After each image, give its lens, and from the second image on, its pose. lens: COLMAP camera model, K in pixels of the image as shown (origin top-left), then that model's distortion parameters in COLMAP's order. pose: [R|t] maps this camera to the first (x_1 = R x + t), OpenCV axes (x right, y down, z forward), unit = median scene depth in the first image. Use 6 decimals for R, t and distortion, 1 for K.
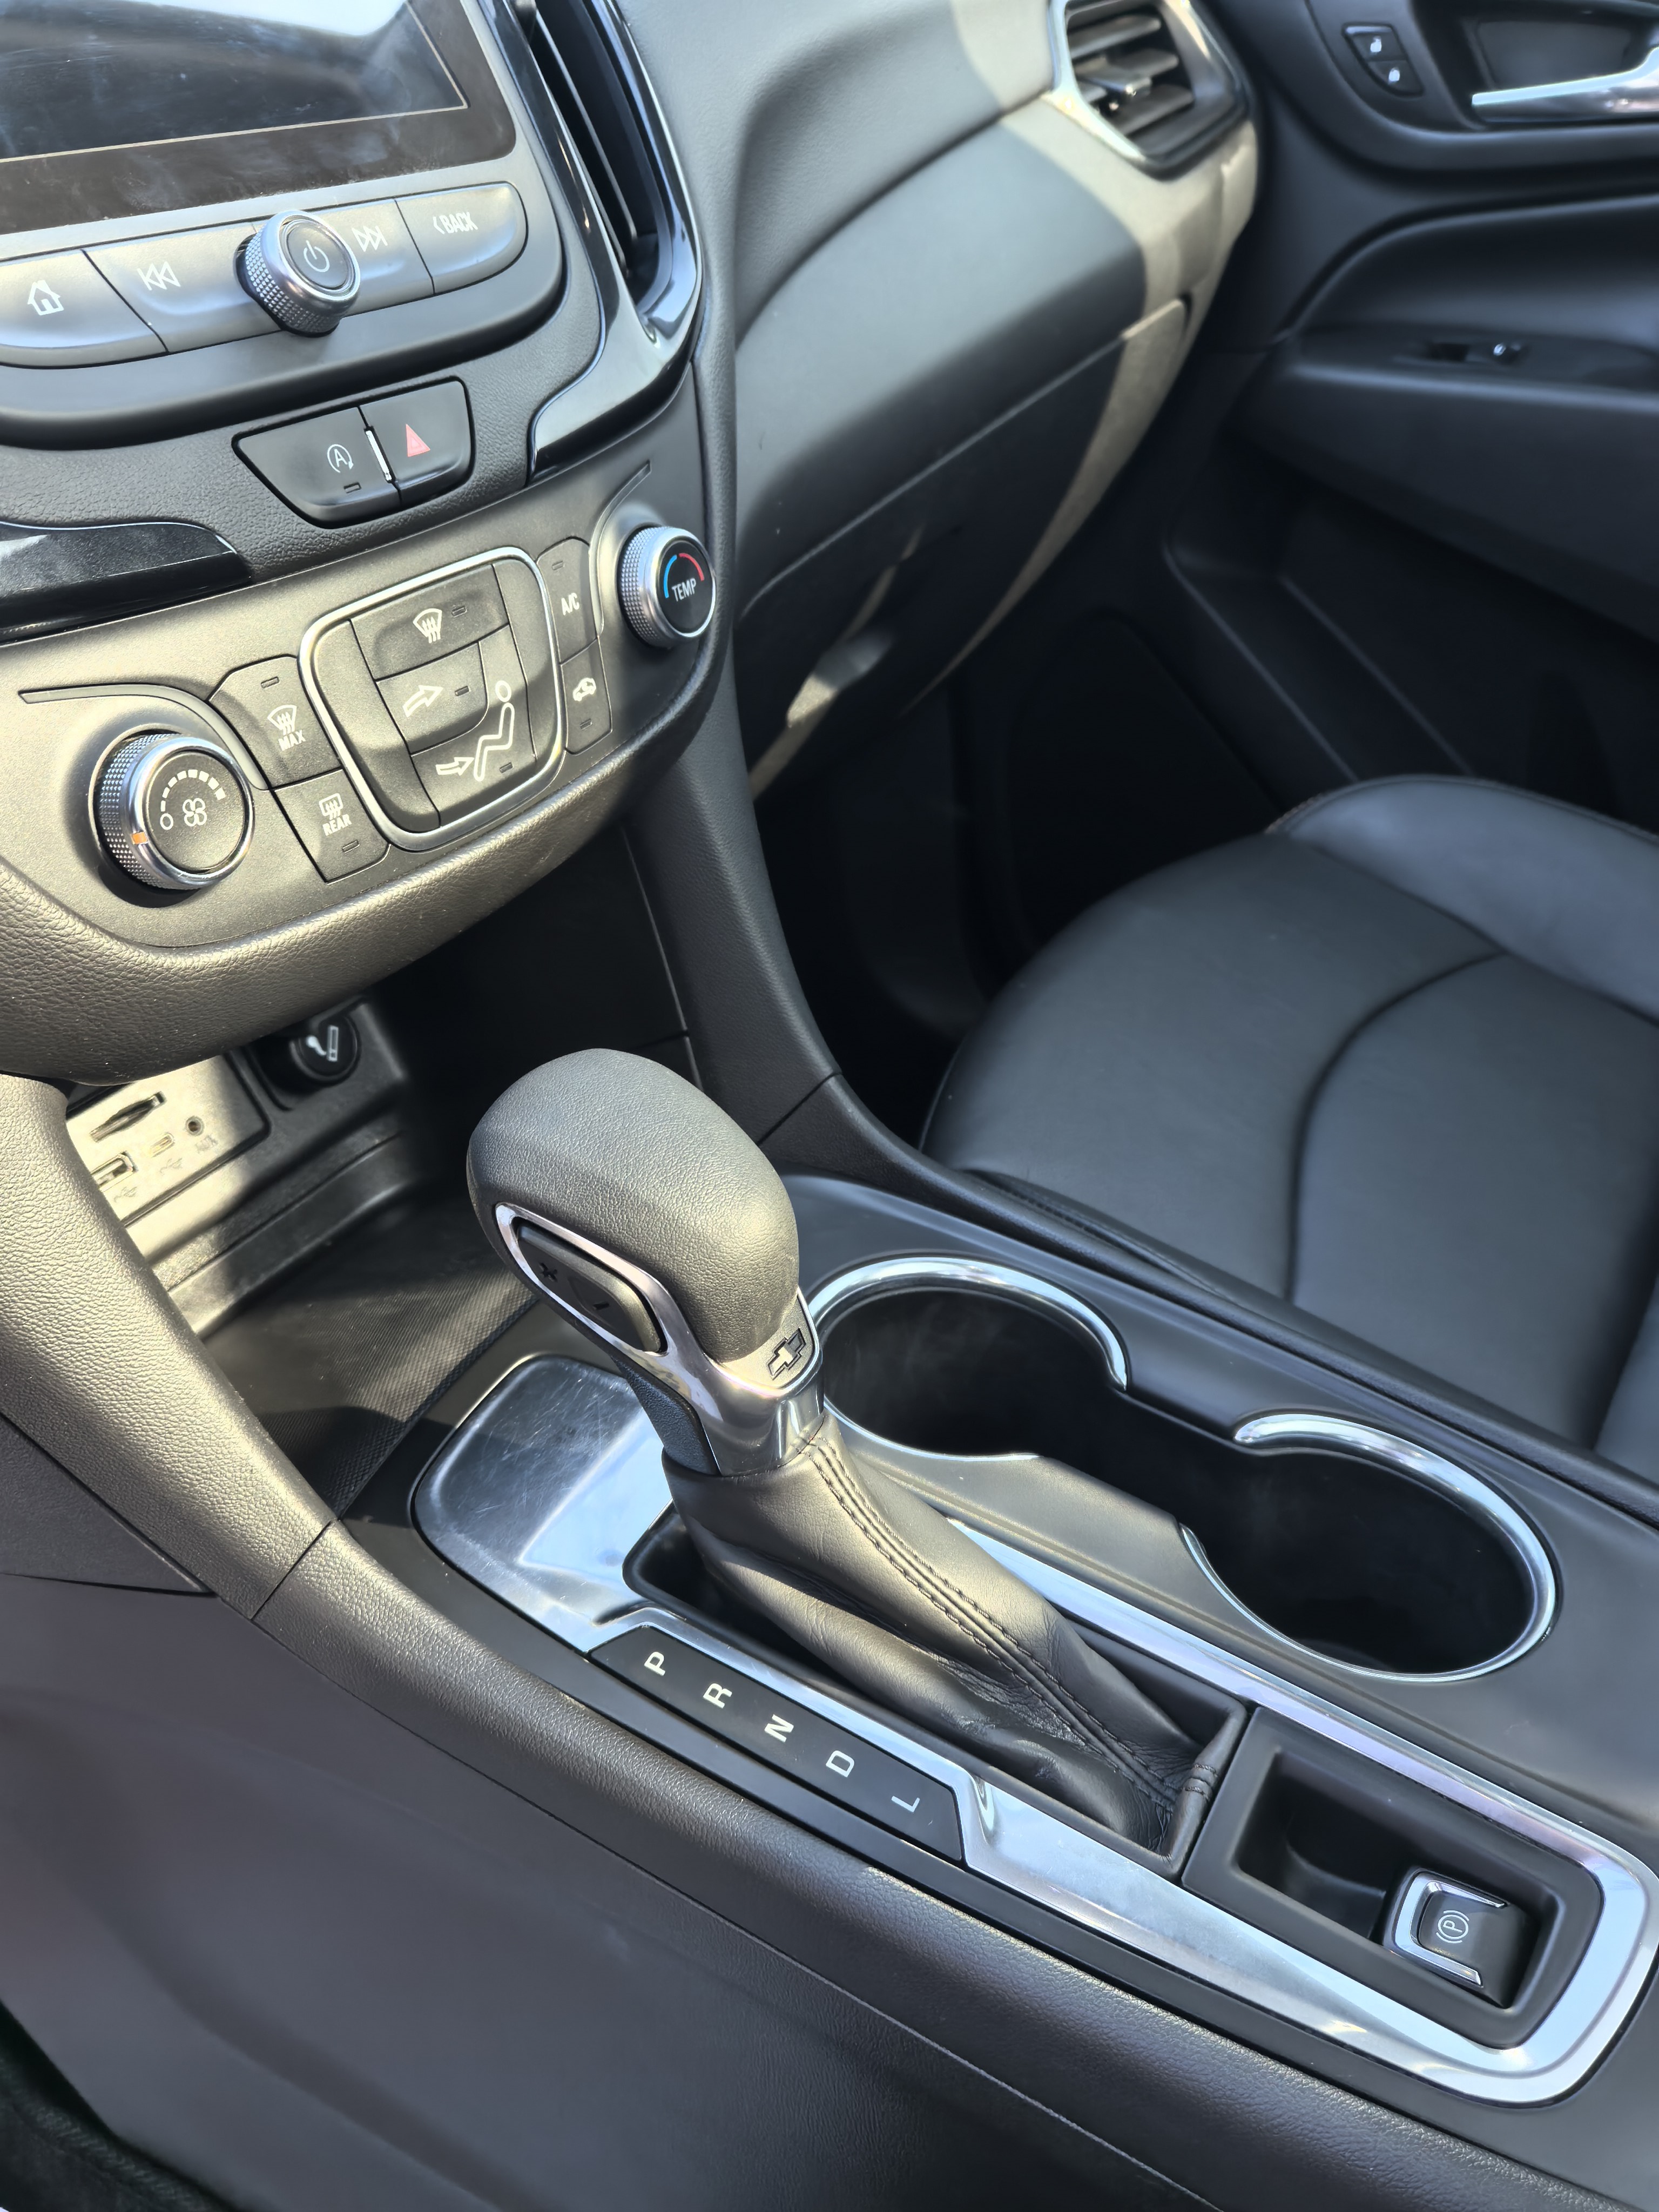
lens RADIAL K [[1731.9, 0, 829.5], [0, 1731.9, 1106.0], [0, 0, 1]] dist [0.072305, -0.086262]
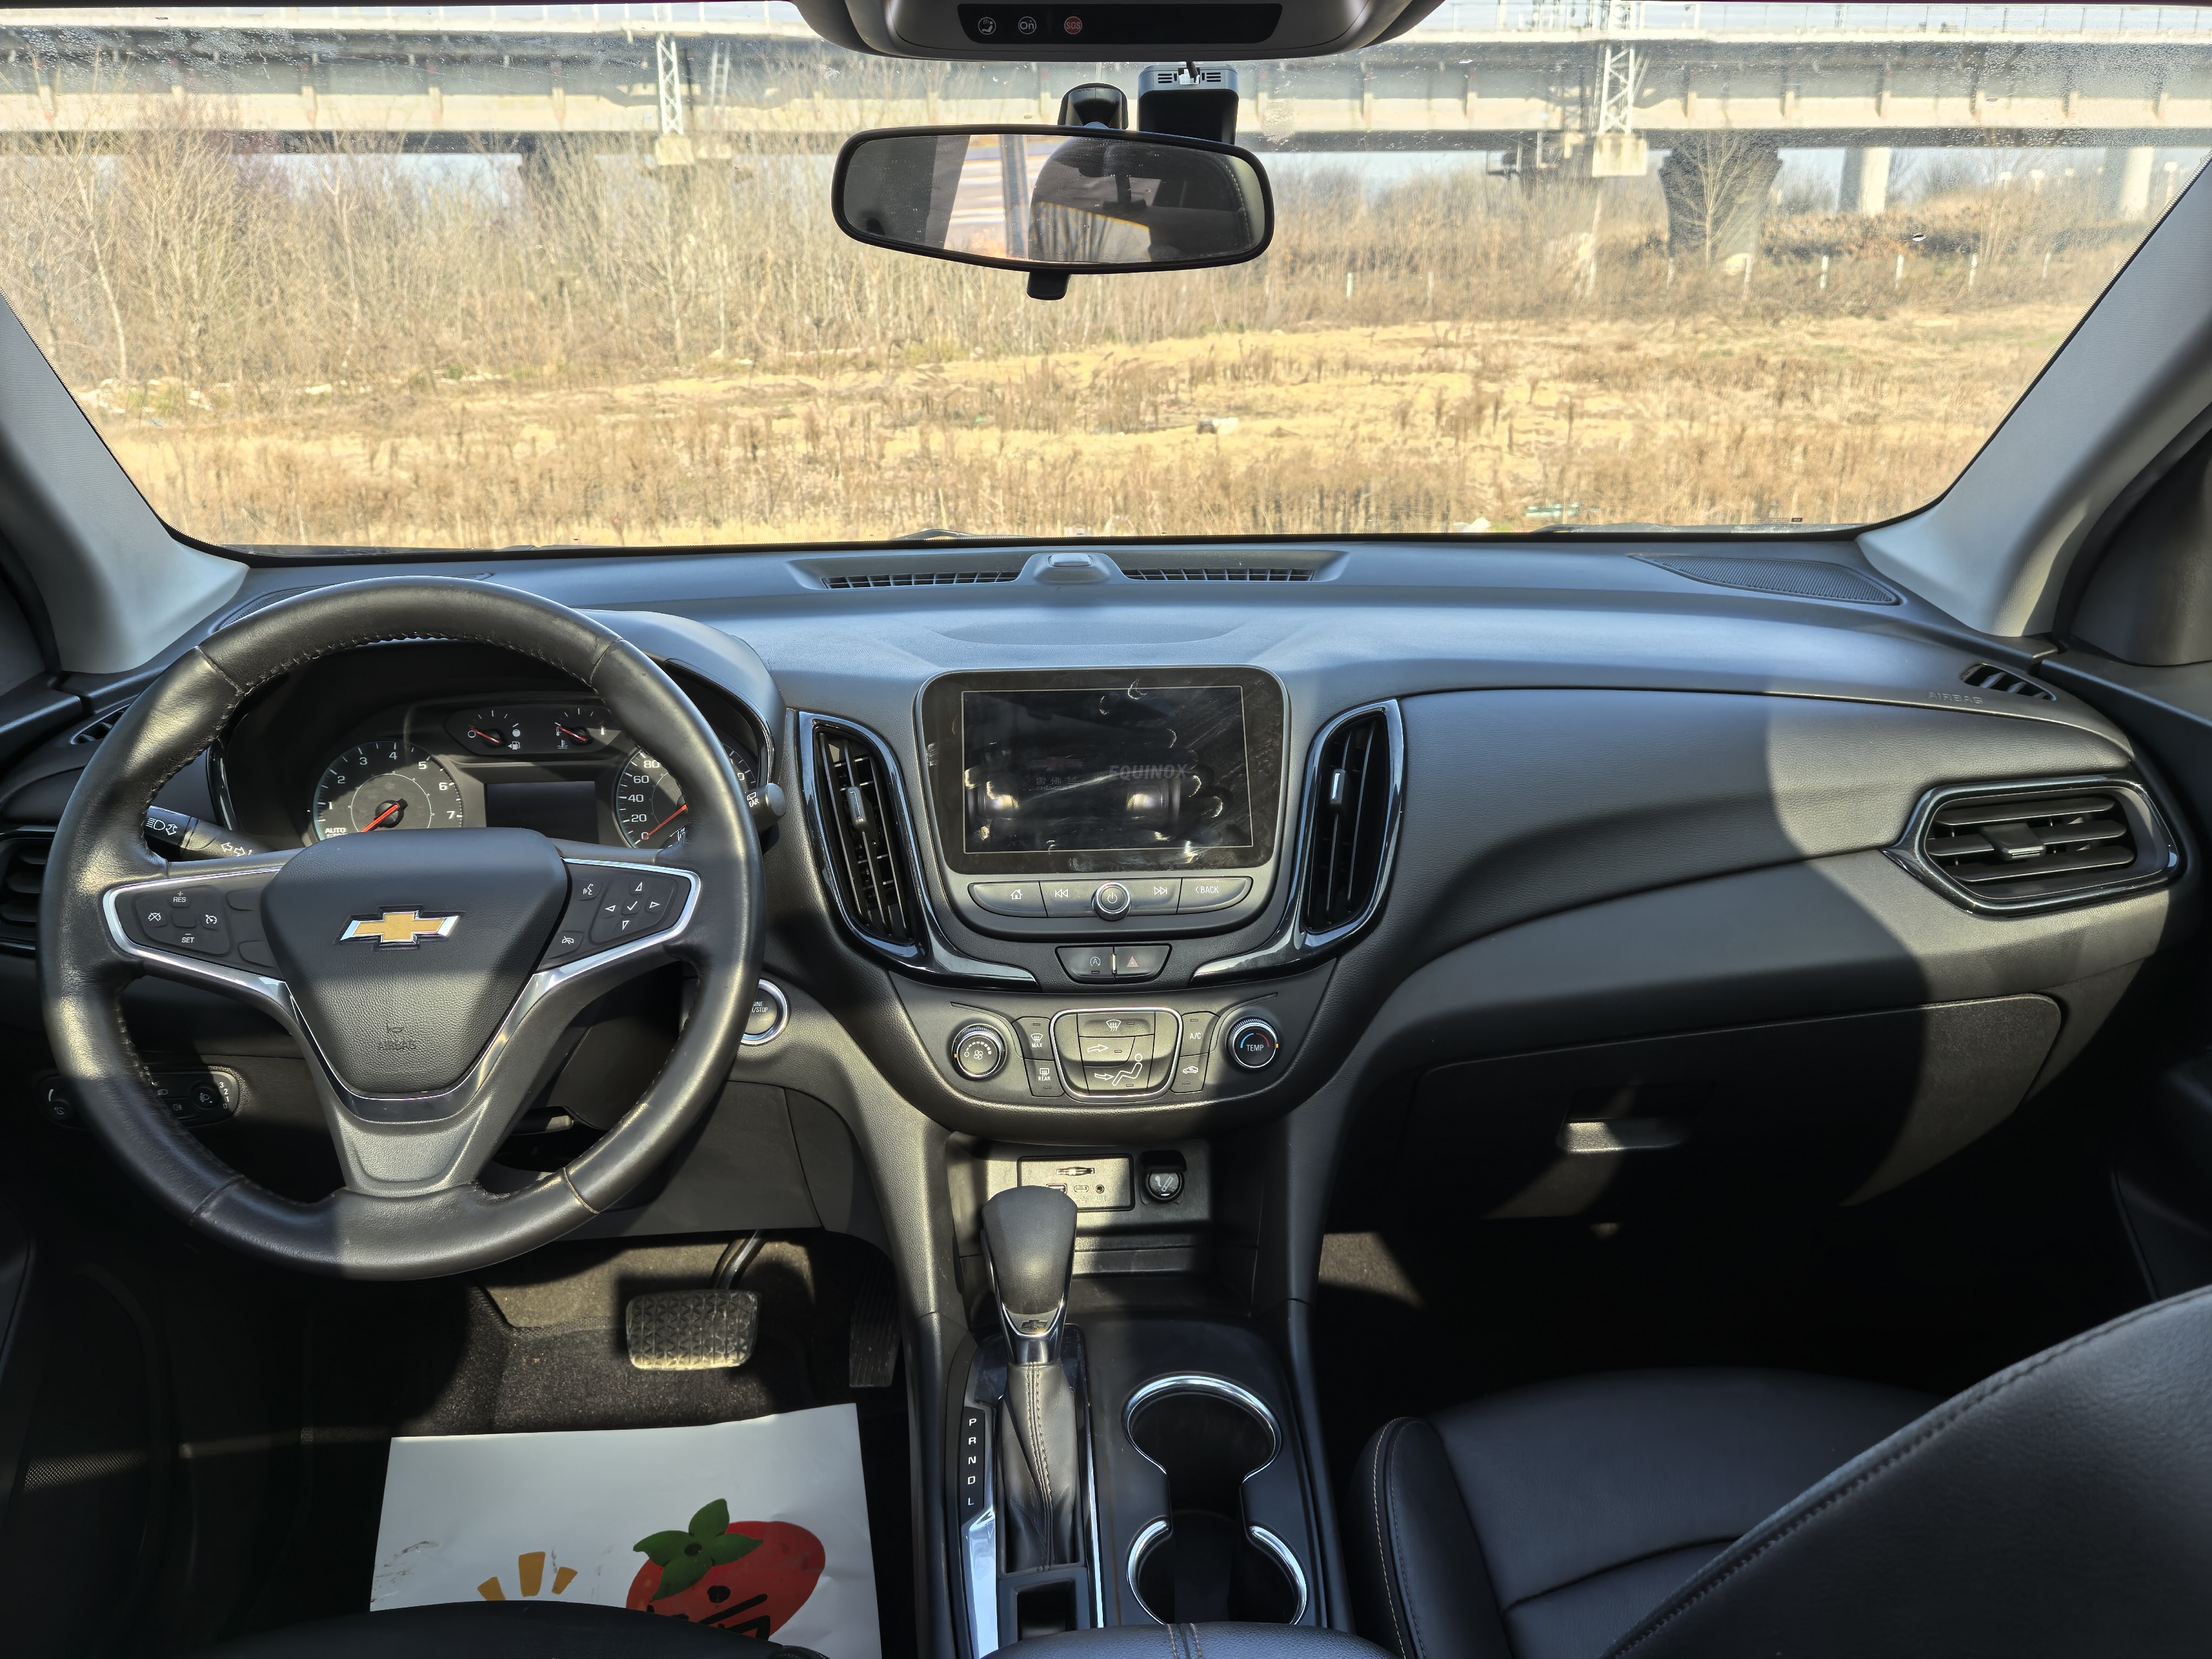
lens RADIAL K [[1731.9, 0, 1095.8], [0, 1731.9, 846.9], [0, 0, 1]] dist [0.072305, -0.086262]
pose [[0.569355, 0.253995, -0.781871, 1.752802], [-0.449567, 0.892461, -0.037451, -0.408196], [0.688277, 0.372826, 0.622315, -0.760228]]
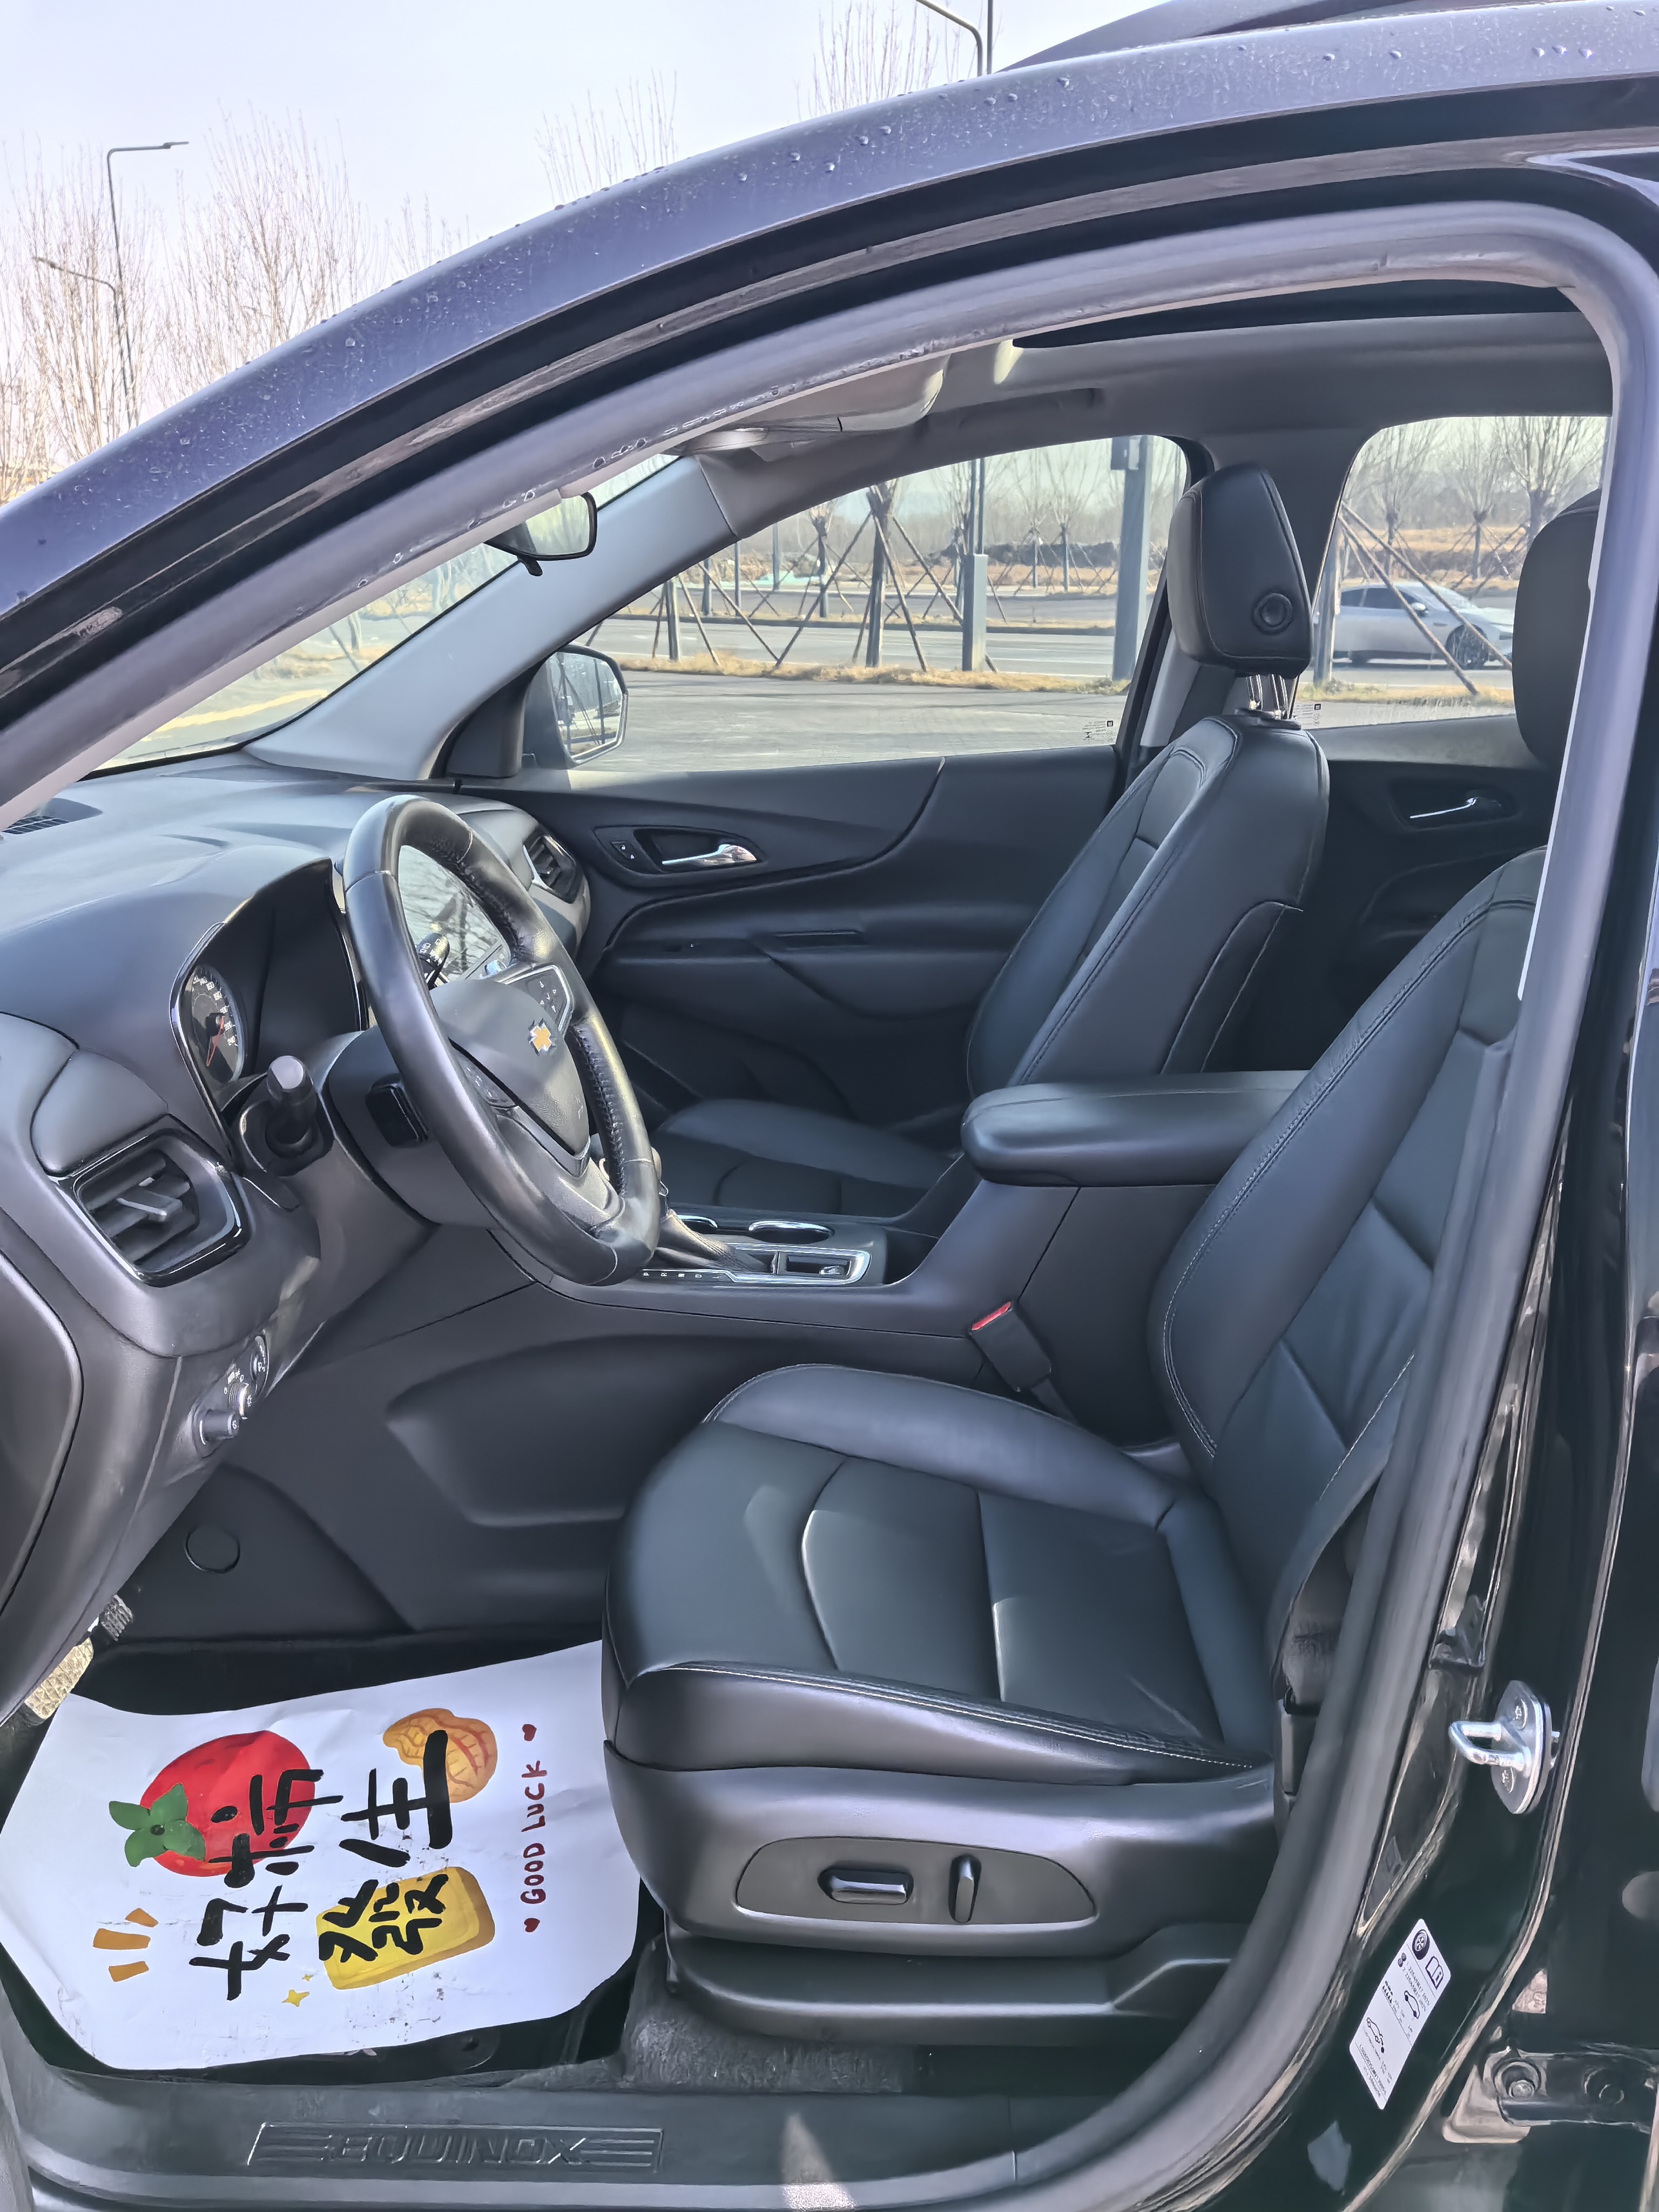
lens RADIAL K [[1731.9, 0, 829.5], [0, 1731.9, 1106.0], [0, 0, 1]] dist [0.072305, -0.086262]
pose [[0.868513, -0.148938, 0.472760, -1.567677], [0.277124, 0.936697, -0.214013, 0.926492], [-0.410959, 0.316886, 0.854808, -2.749730]]
